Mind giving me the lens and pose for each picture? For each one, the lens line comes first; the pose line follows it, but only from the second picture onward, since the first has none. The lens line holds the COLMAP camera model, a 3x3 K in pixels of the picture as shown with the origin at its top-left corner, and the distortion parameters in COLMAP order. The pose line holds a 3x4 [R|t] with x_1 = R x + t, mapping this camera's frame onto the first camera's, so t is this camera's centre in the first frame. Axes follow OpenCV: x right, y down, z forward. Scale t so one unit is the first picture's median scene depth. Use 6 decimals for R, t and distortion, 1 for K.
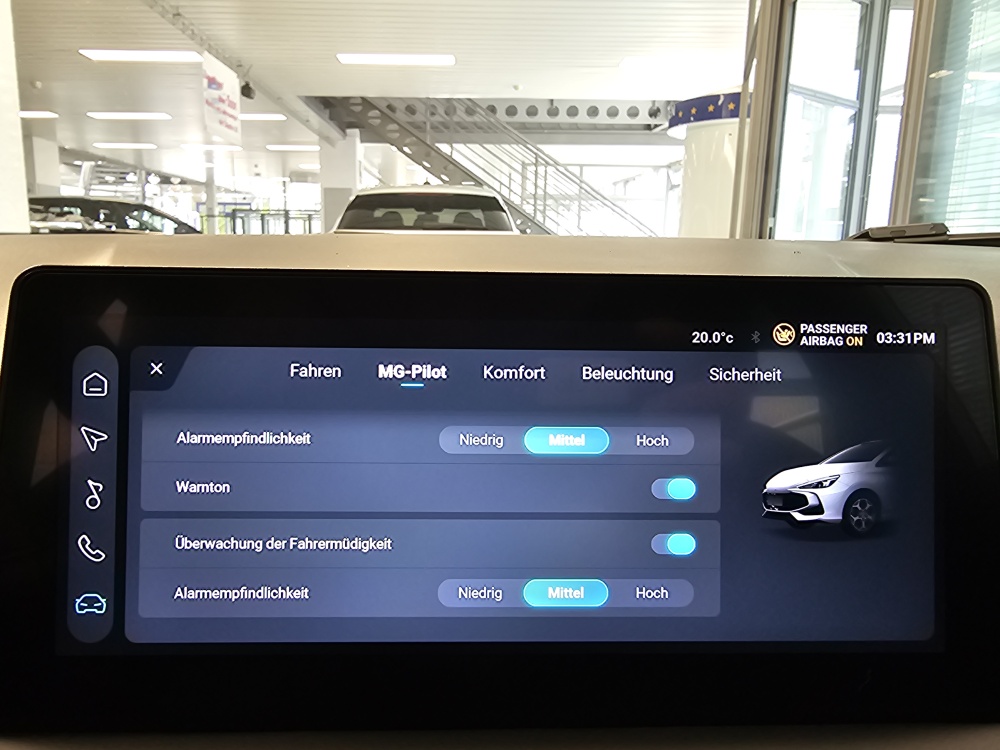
lens RADIAL K [[603.5, 0, 500.0], [0, 603.5, 375.0], [0, 0, 1]] dist [-0.001198, -0.001011]
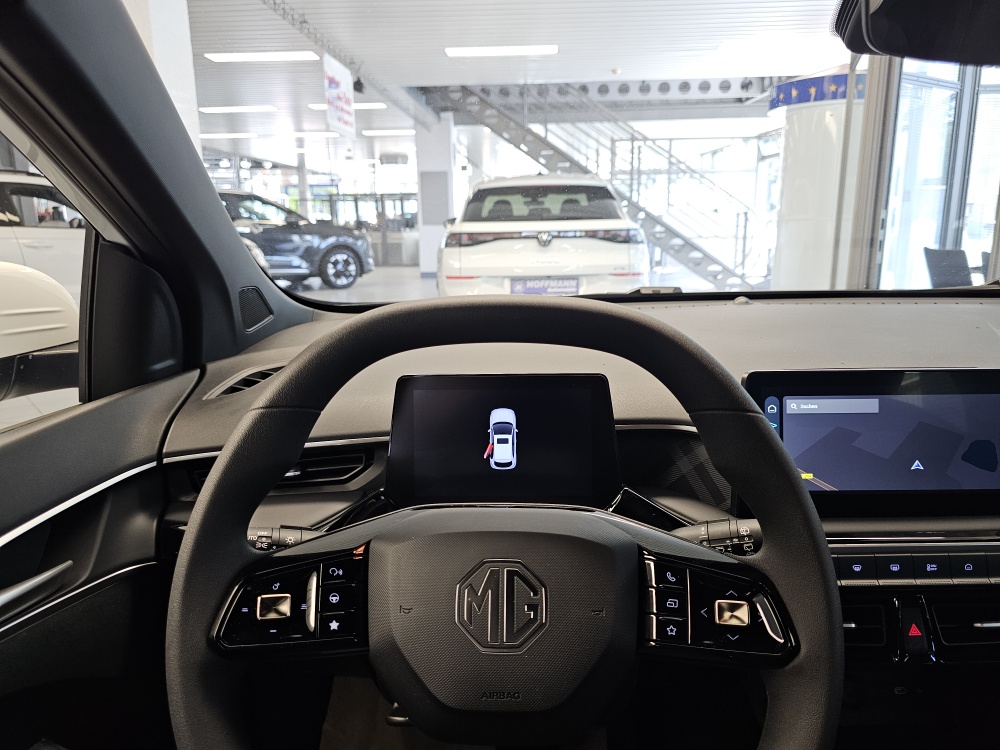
lens RADIAL K [[675.9, 0, 497.0], [0, 675.9, 361.0], [0, 0, 1]] dist [0.064247, -0.053809]
pose [[0.999112, -0.024260, -0.034449, -0.177329], [0.025548, 0.998971, 0.037462, -0.036530], [0.033505, -0.038309, 0.998704, -0.237416]]
